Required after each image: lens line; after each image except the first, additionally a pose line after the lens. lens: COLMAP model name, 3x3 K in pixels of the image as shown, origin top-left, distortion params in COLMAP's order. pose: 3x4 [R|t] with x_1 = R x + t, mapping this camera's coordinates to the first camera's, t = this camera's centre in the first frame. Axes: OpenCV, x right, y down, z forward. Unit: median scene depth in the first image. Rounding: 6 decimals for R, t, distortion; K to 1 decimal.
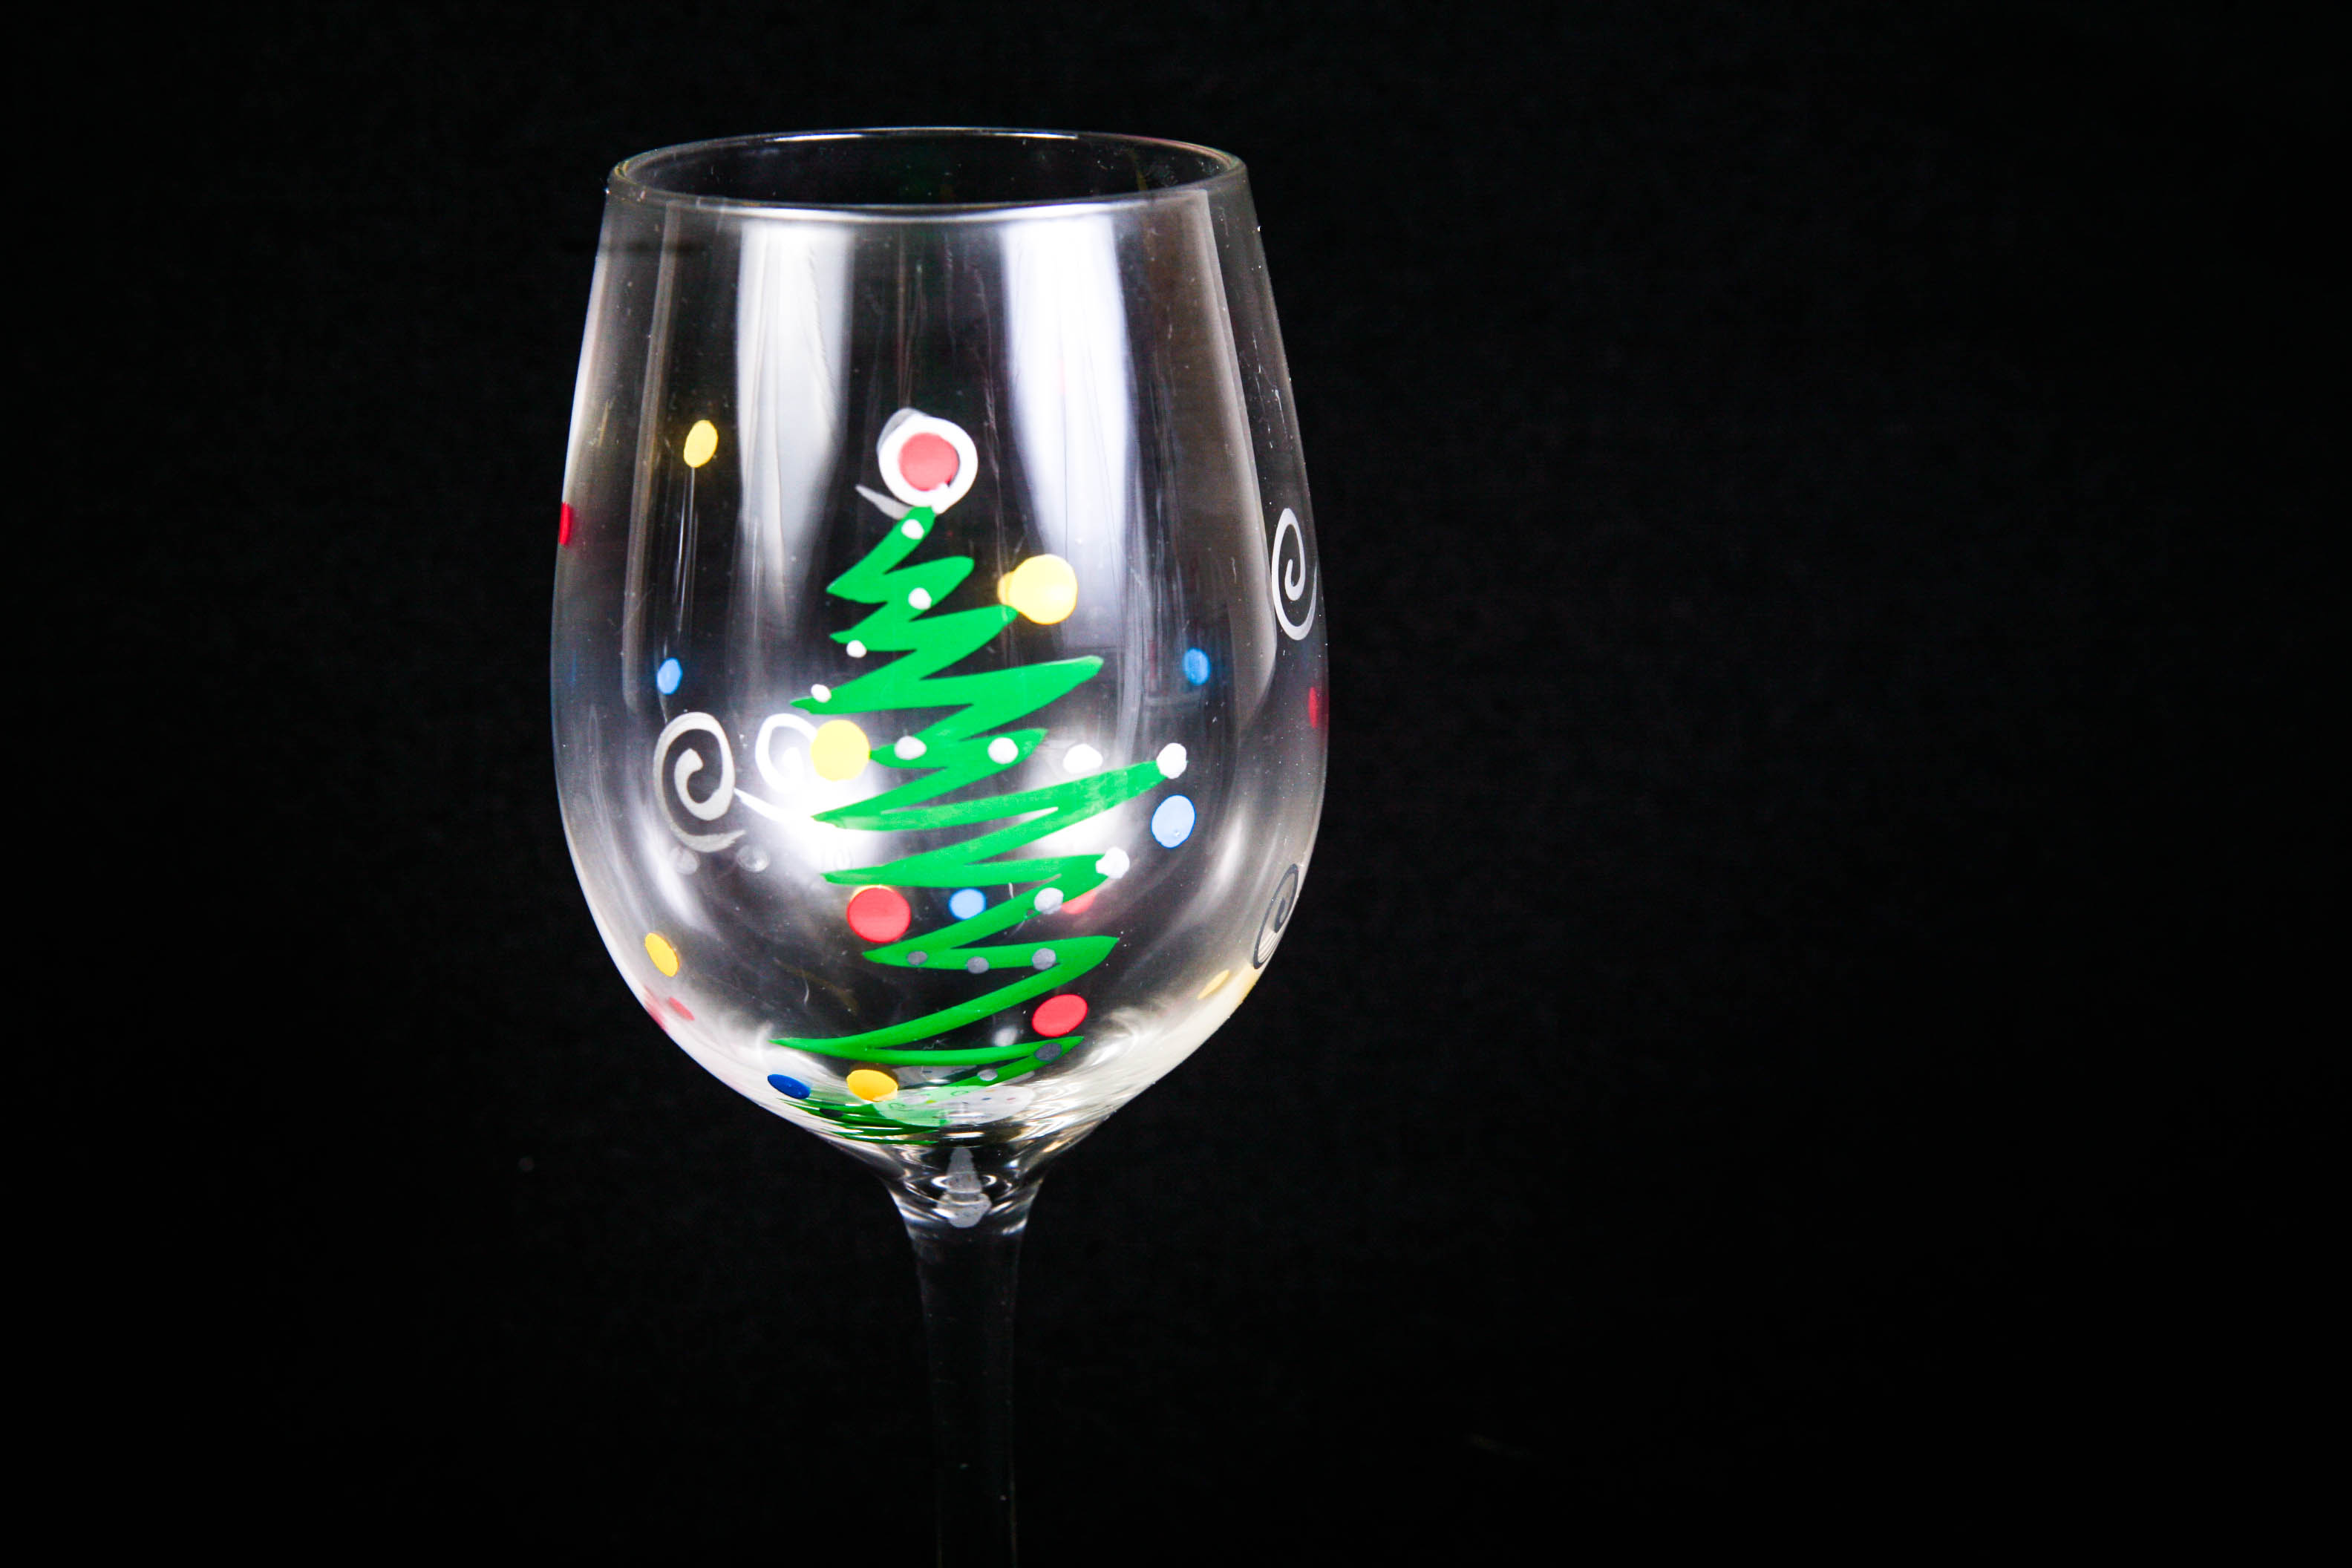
lens RADIAL K [[3259.6, 0, 1167.9], [0, 3259.6, 783.2], [0, 0, 1]] dist [-0.065175, 0.000000]
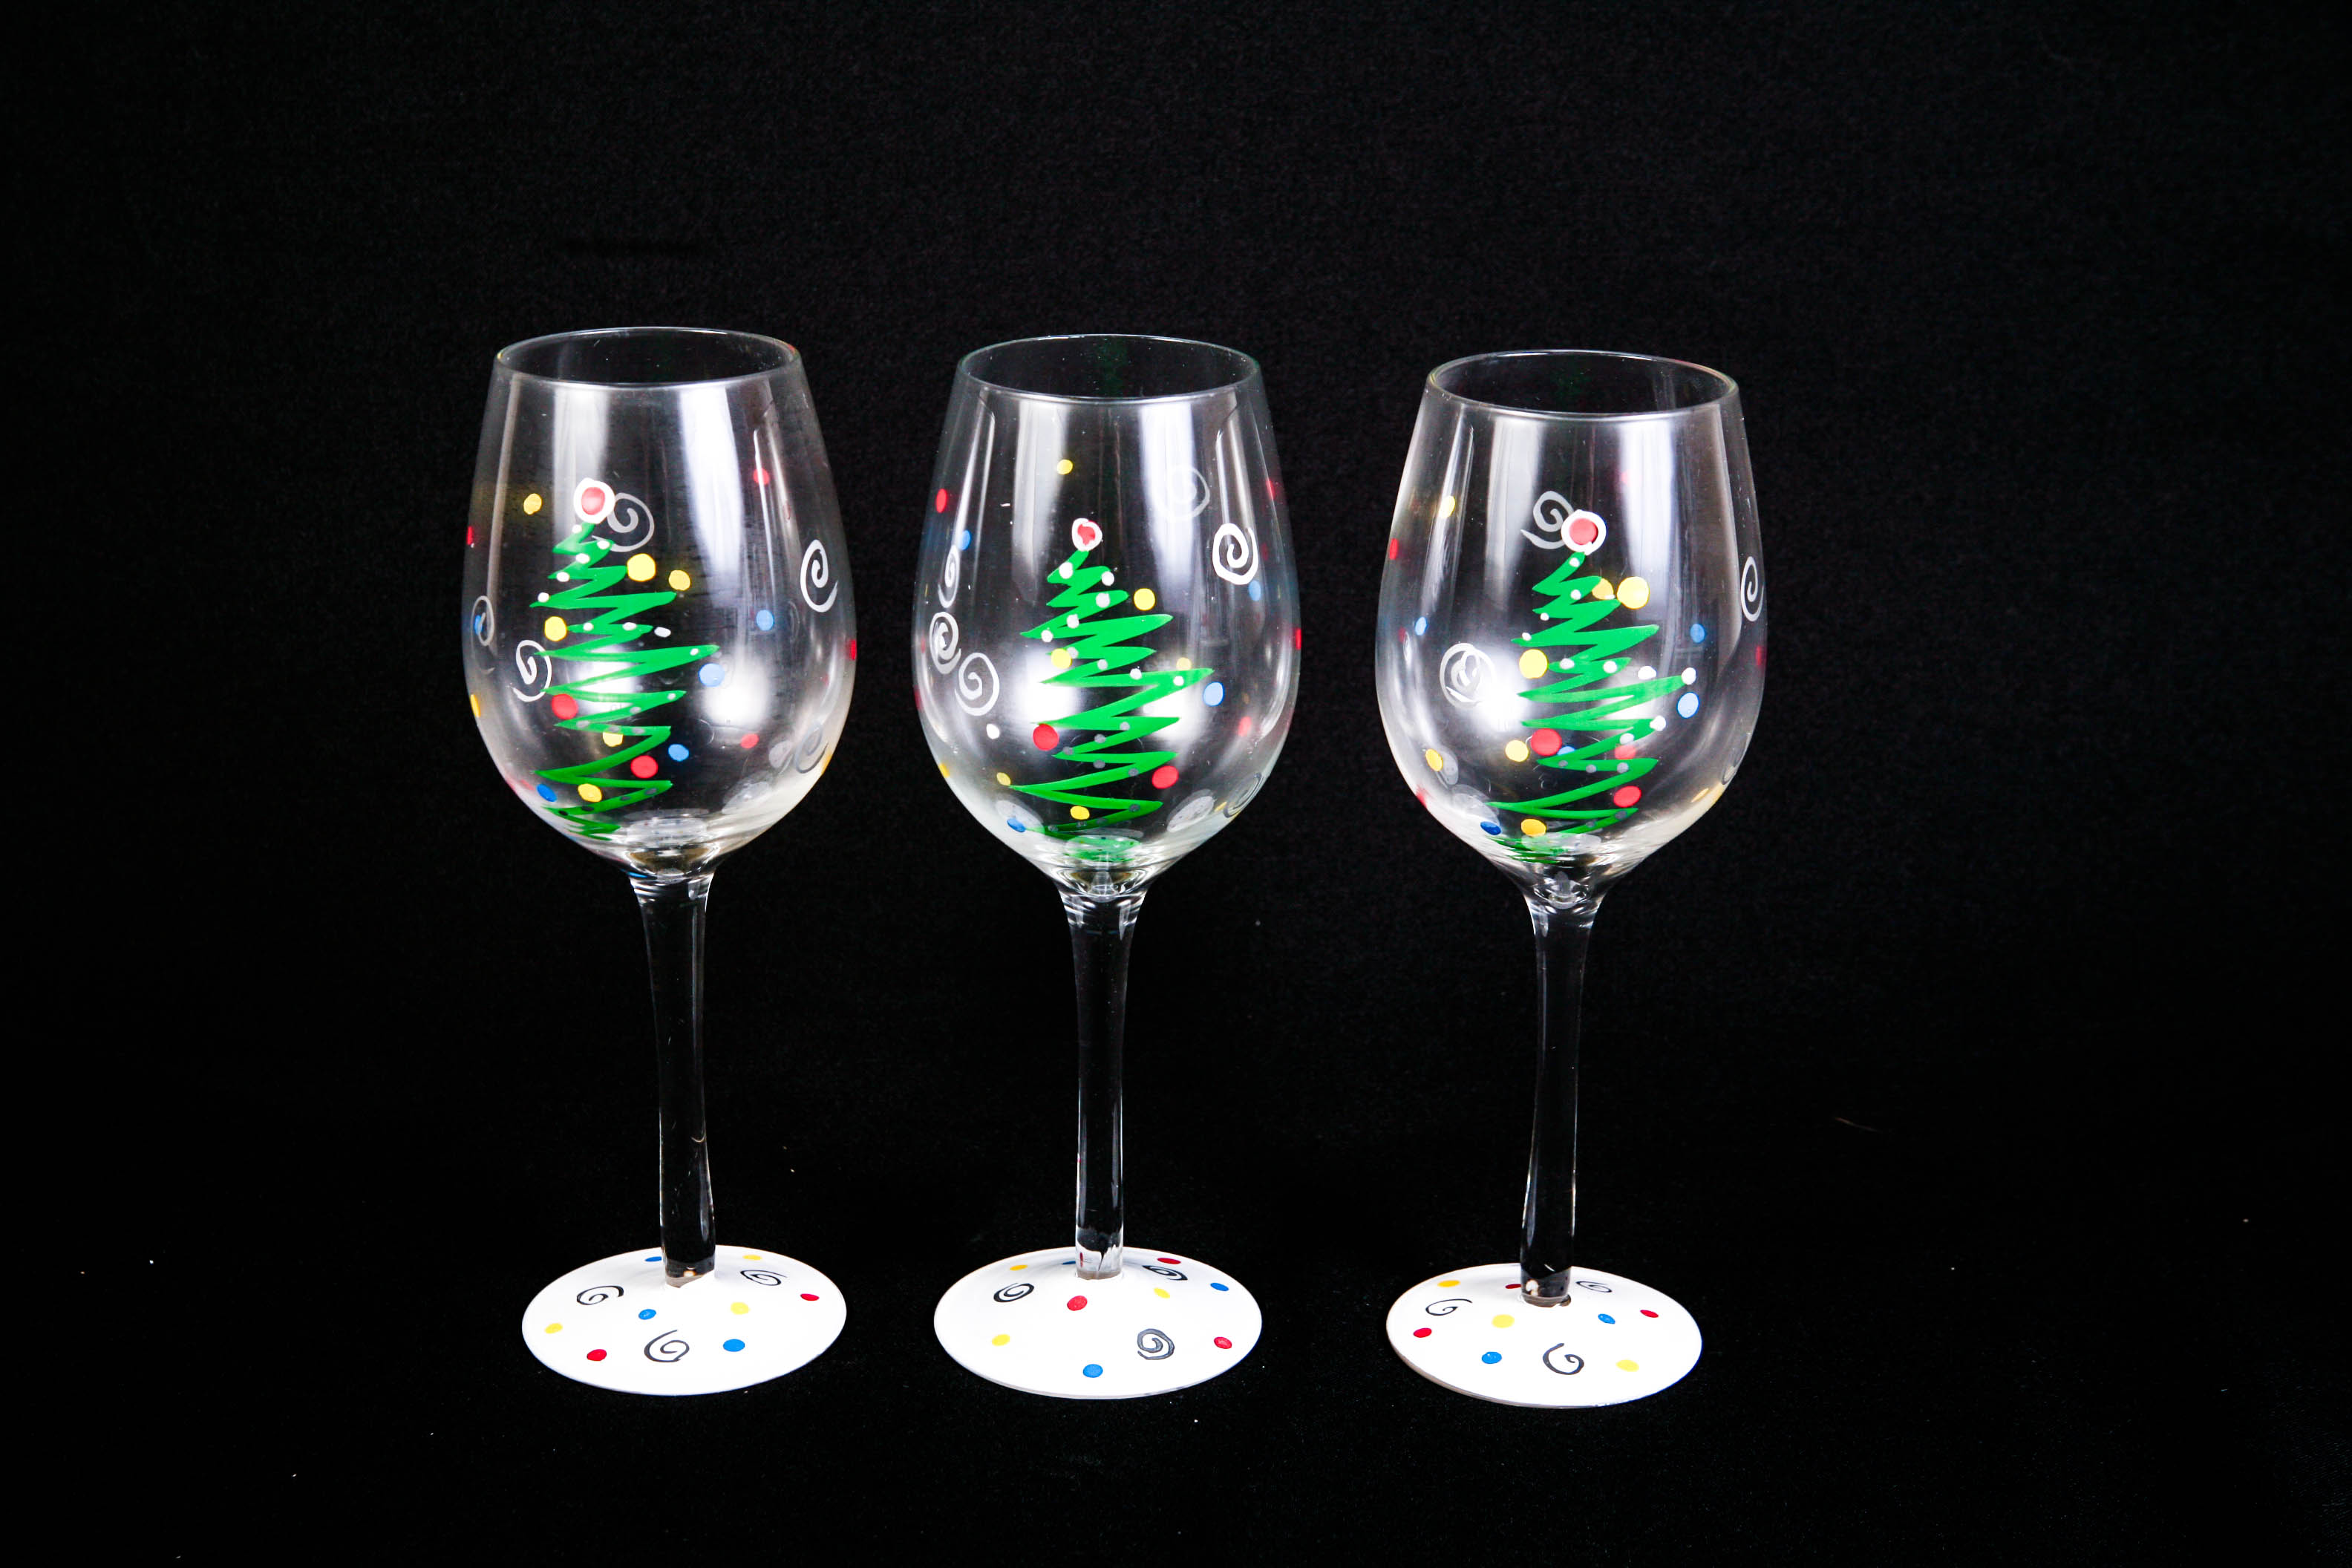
lens RADIAL K [[3806.0, 0, 1175.6], [0, 3806.0, 772.7], [0, 0, 1]] dist [0.092212, 0.000000]
pose [[0.992925, 0.047788, -0.108705, -0.053445], [-0.047899, 0.998851, 0.001588, 0.063011], [0.108656, 0.003630, 0.994073, -1.385446]]
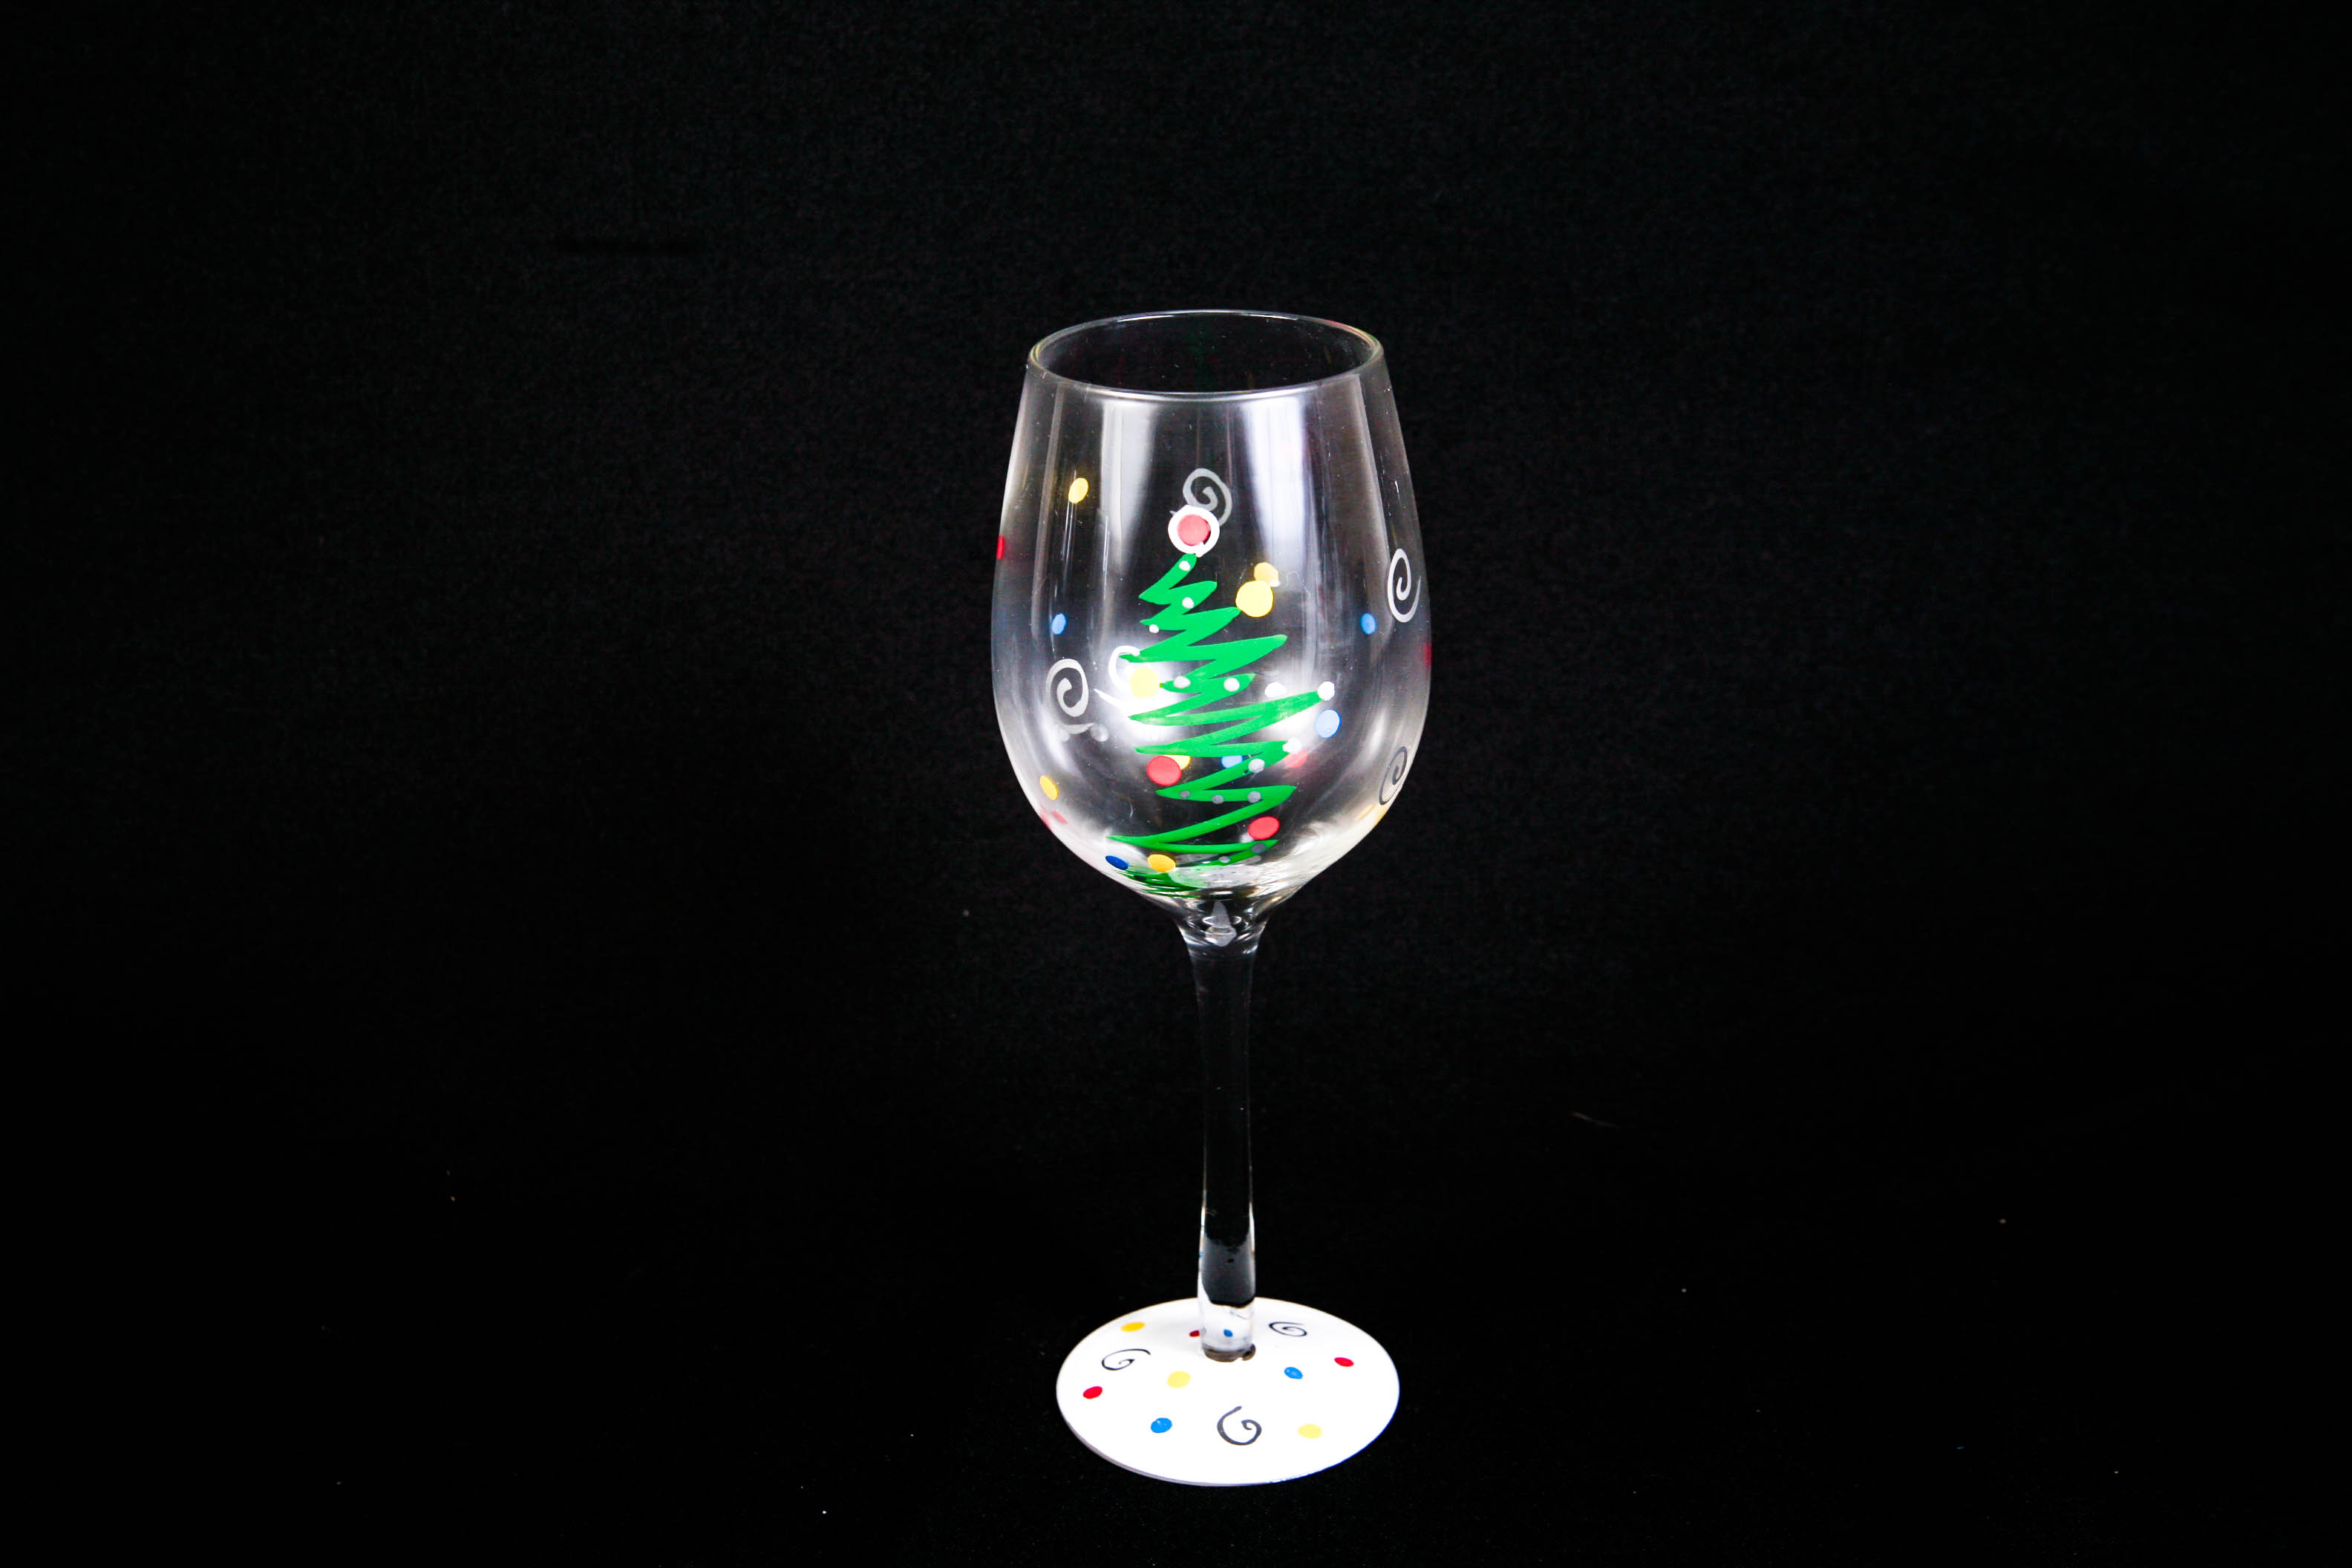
lens RADIAL K [[3201.1, 0, 1161.8], [0, 3201.1, 798.8], [0, 0, 1]] dist [0.021853, 0.000000]
pose [[0.991435, 0.029991, -0.127109, 0.130880], [-0.021844, 0.997645, 0.065015, -0.057191], [0.128759, -0.061682, 0.989756, -0.741949]]
